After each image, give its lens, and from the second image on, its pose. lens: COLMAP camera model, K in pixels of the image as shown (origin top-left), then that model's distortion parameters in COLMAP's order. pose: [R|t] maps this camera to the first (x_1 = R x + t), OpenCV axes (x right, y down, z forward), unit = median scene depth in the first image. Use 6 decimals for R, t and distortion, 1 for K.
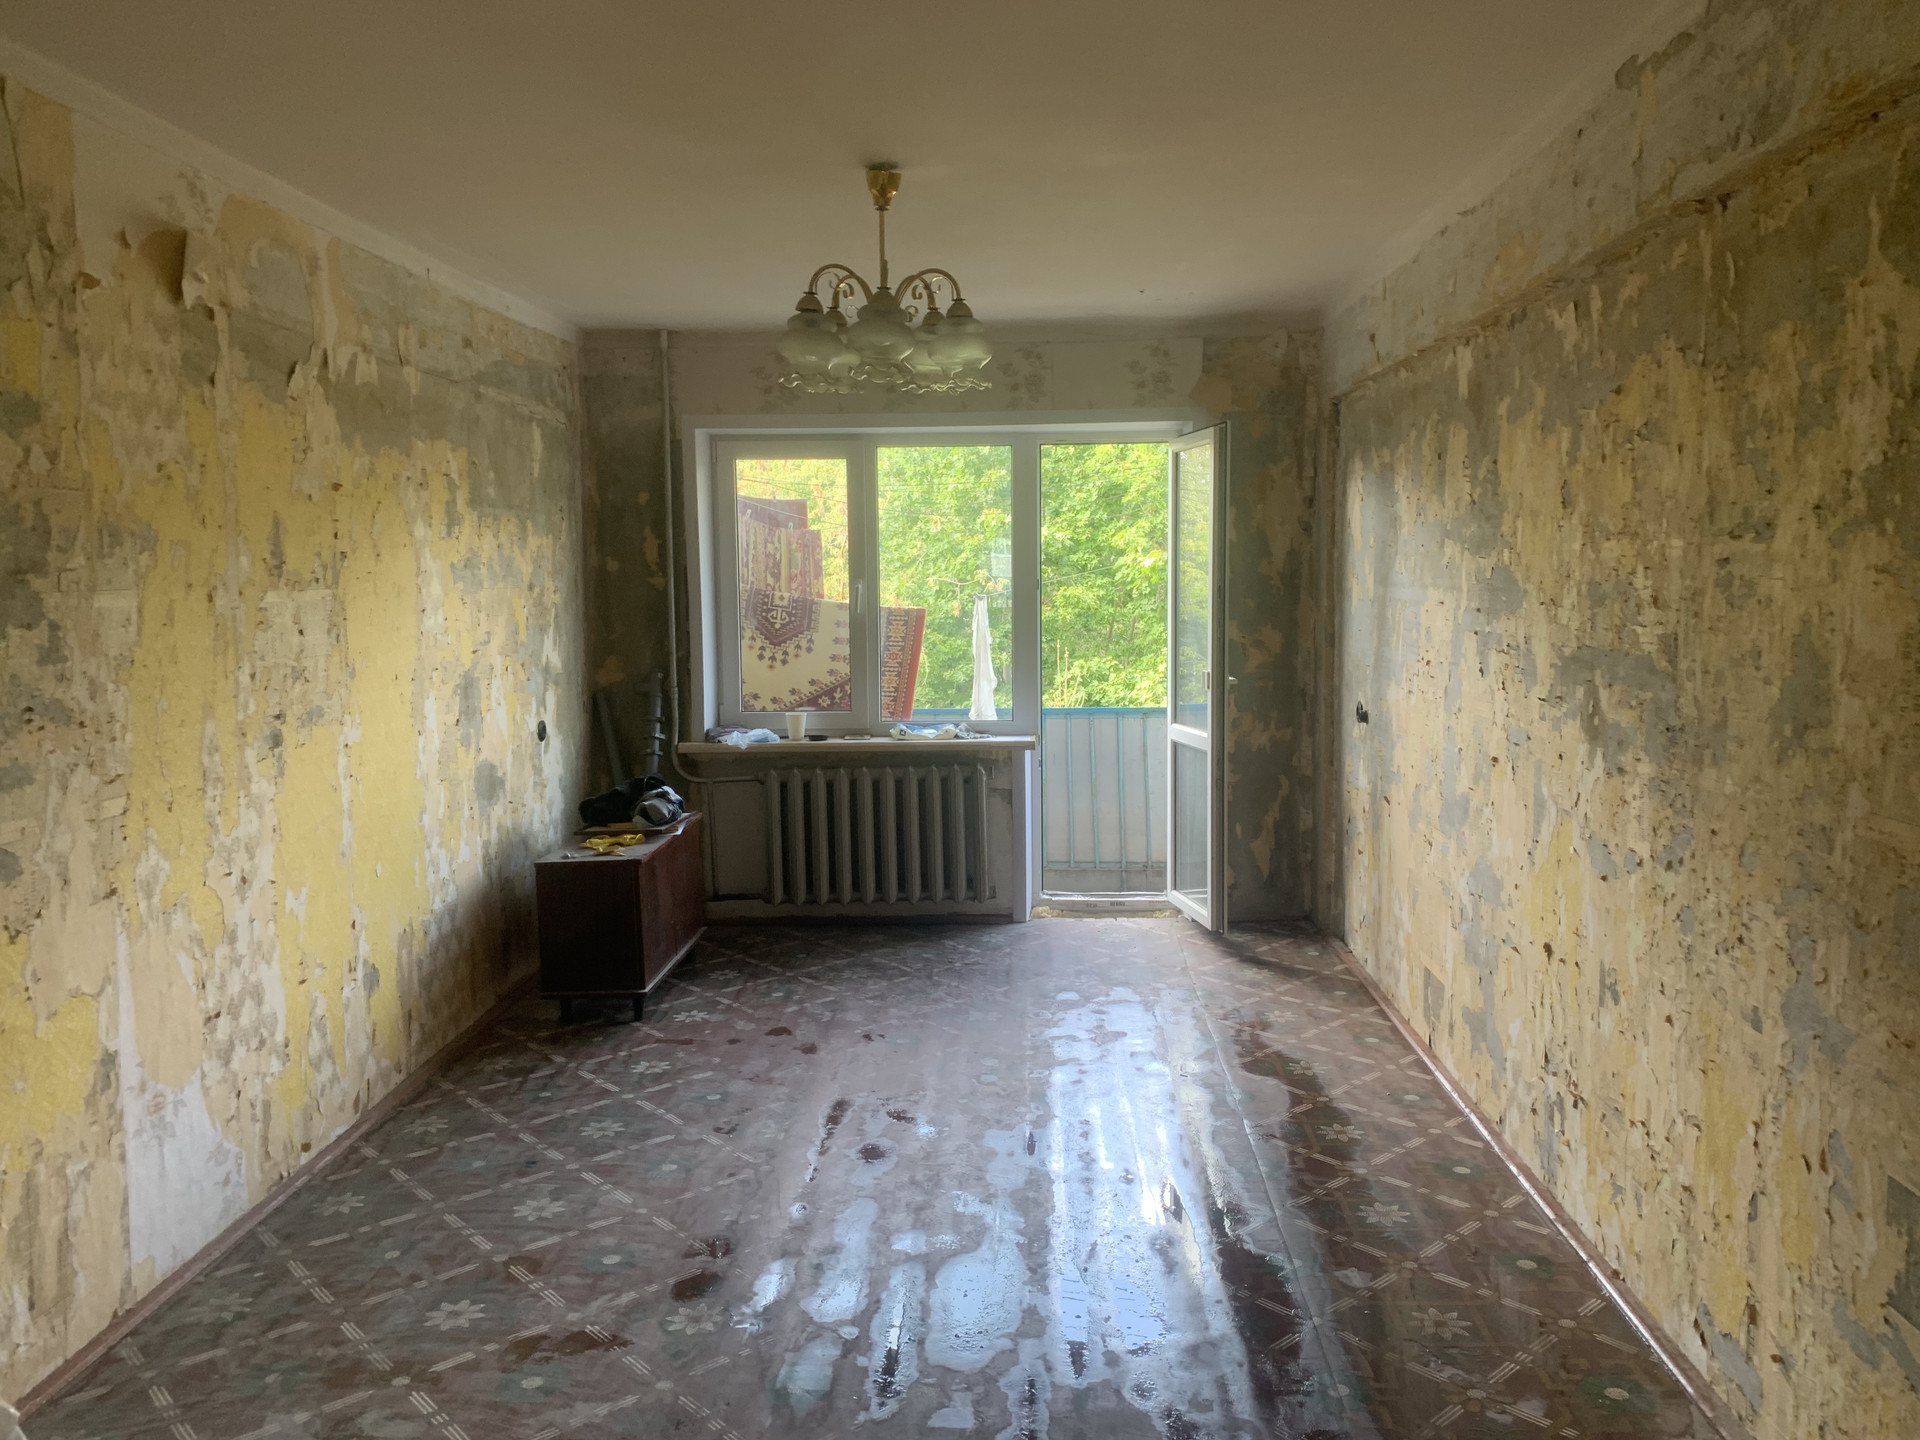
lens RADIAL K [[1494.2, 0, 964.2], [0, 1494.2, 721.5], [0, 0, 1]] dist [0.044838, -0.048669]
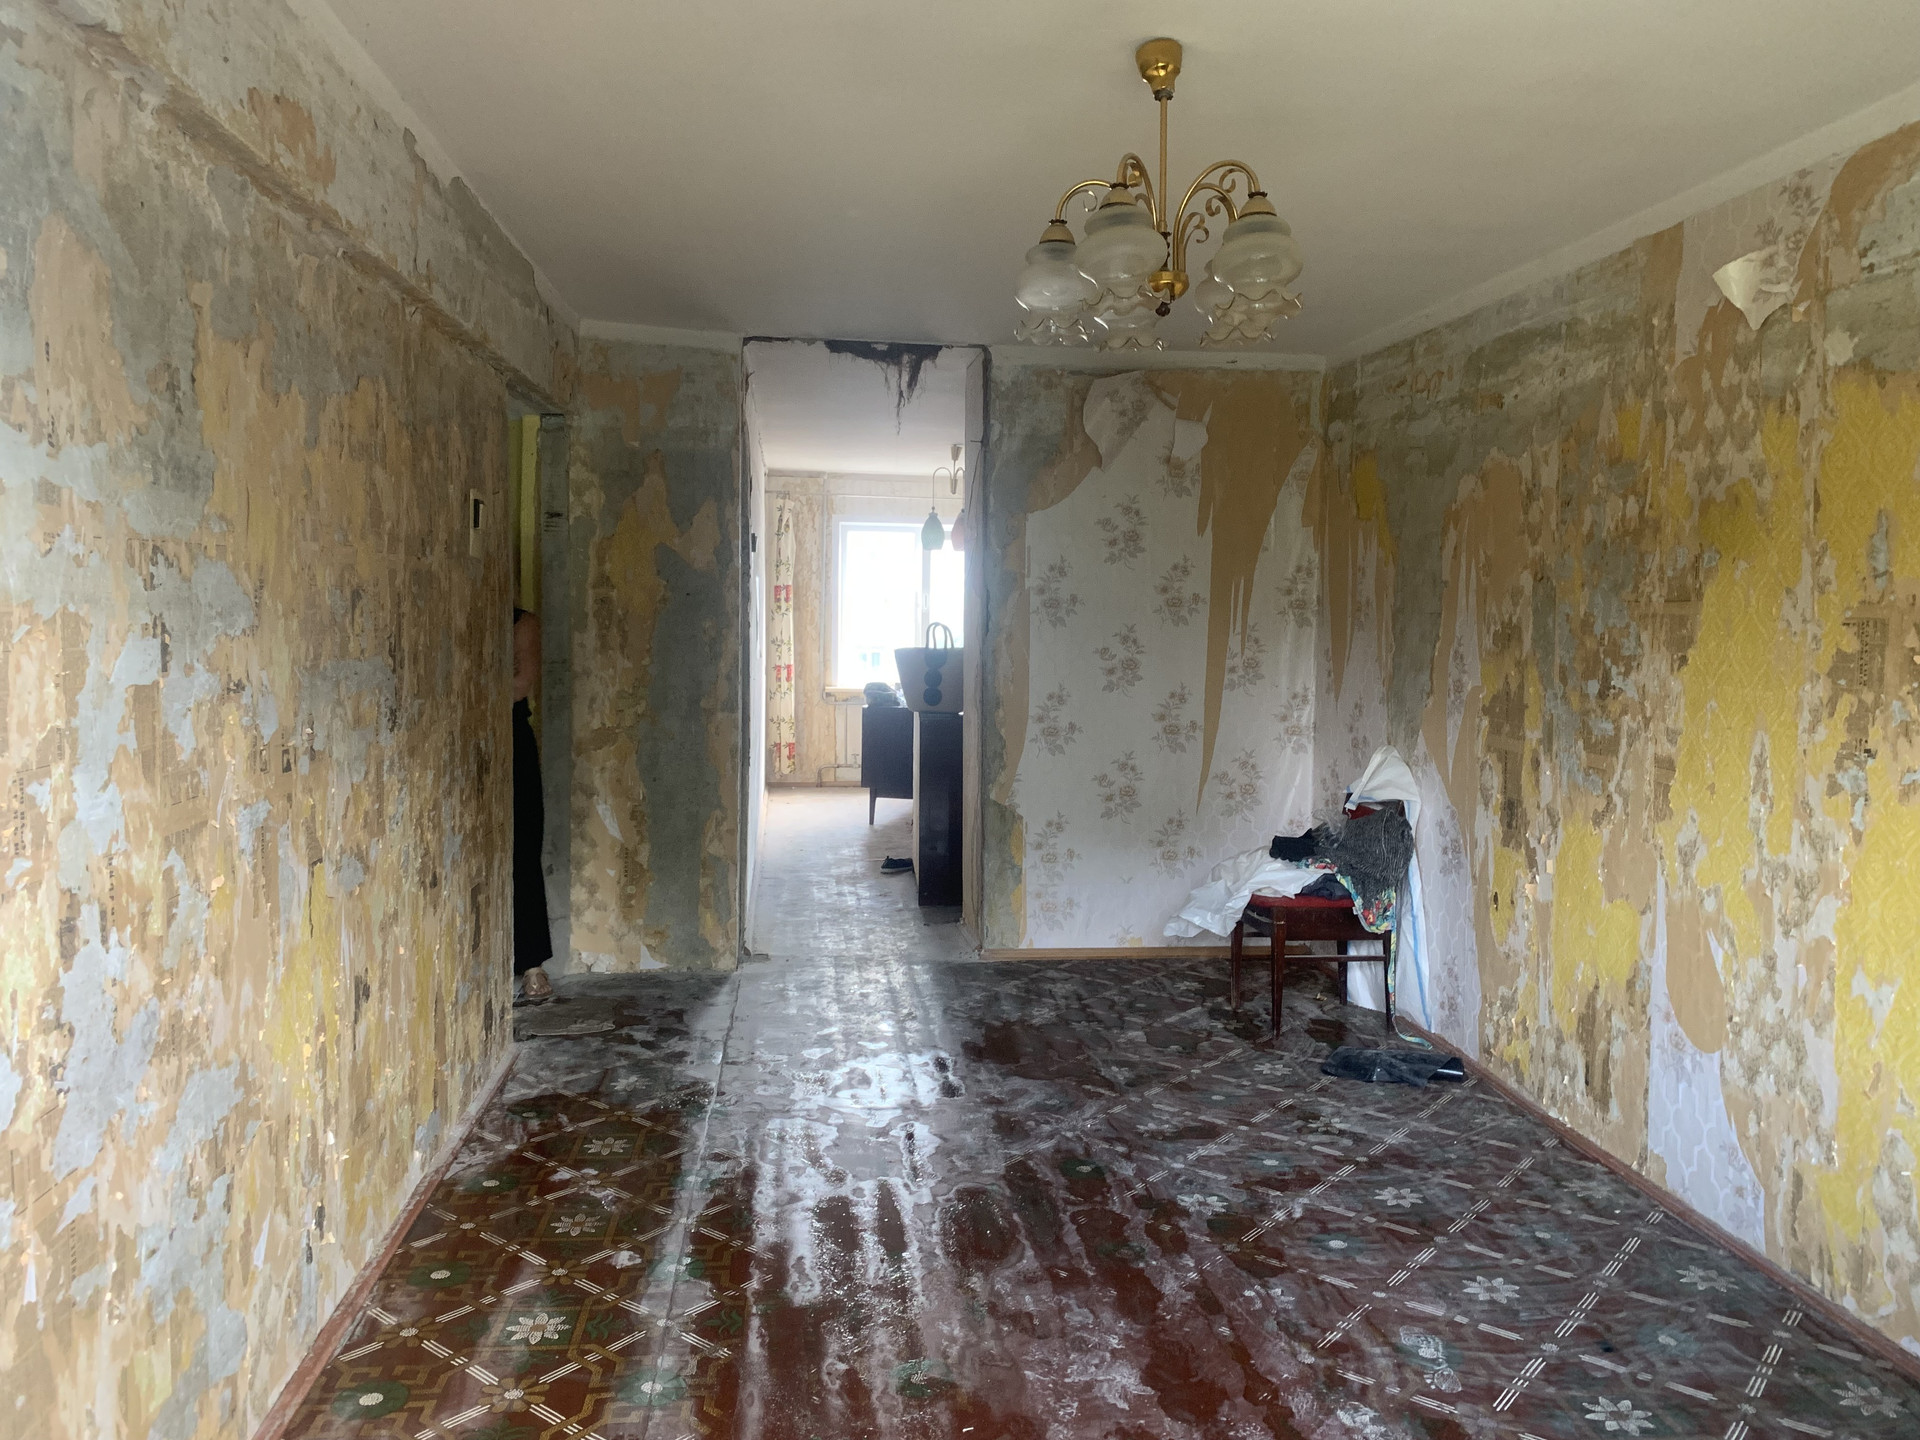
lens RADIAL K [[1494.2, 0, 962.3], [0, 1494.2, 717.2], [0, 0, 1]] dist [0.044838, -0.048669]
pose [[-0.987324, 0.009566, -0.158427, 0.199498], [-0.018372, 0.984584, 0.173946, -0.193011], [0.157648, 0.174652, -0.971928, 2.083809]]
